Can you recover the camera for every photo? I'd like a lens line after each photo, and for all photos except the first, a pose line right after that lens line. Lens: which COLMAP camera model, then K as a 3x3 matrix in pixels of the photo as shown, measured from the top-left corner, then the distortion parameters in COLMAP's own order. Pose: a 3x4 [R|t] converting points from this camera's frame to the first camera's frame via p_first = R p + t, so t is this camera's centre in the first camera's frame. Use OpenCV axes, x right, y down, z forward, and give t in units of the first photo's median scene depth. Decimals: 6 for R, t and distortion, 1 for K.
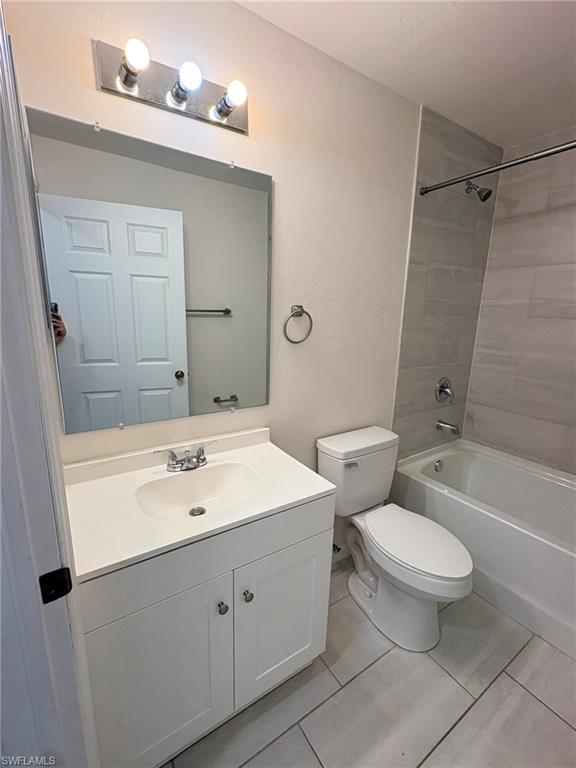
lens RADIAL K [[344.6, 0, 288.0], [0, 344.6, 384.0], [0, 0, 1]] dist [-0.001536, -0.000333]
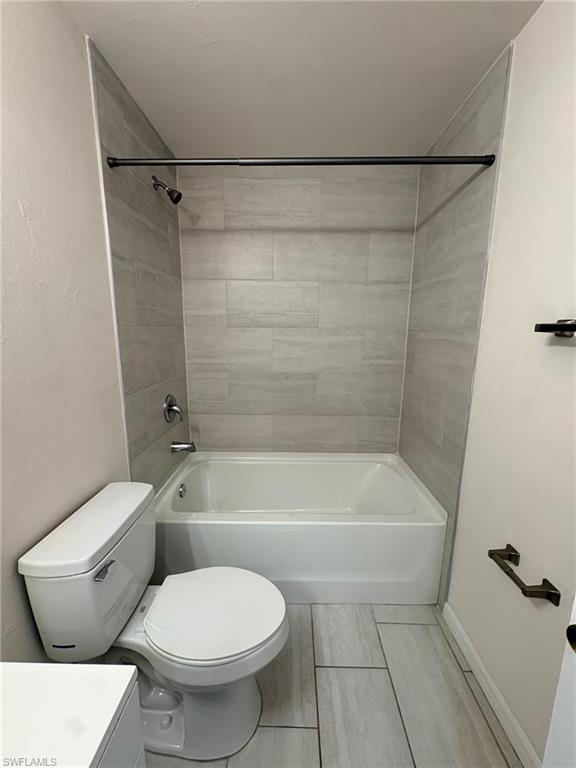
lens RADIAL K [[307.2, 0, 288.0], [0, 307.2, 384.0], [0, 0, 1]] dist [0.002710, 0.000060]
pose [[0.564884, -0.167677, 0.807955, -0.015089], [0.184323, 0.980037, 0.074520, -0.053810], [-0.804321, 0.106829, 0.584513, 0.302893]]
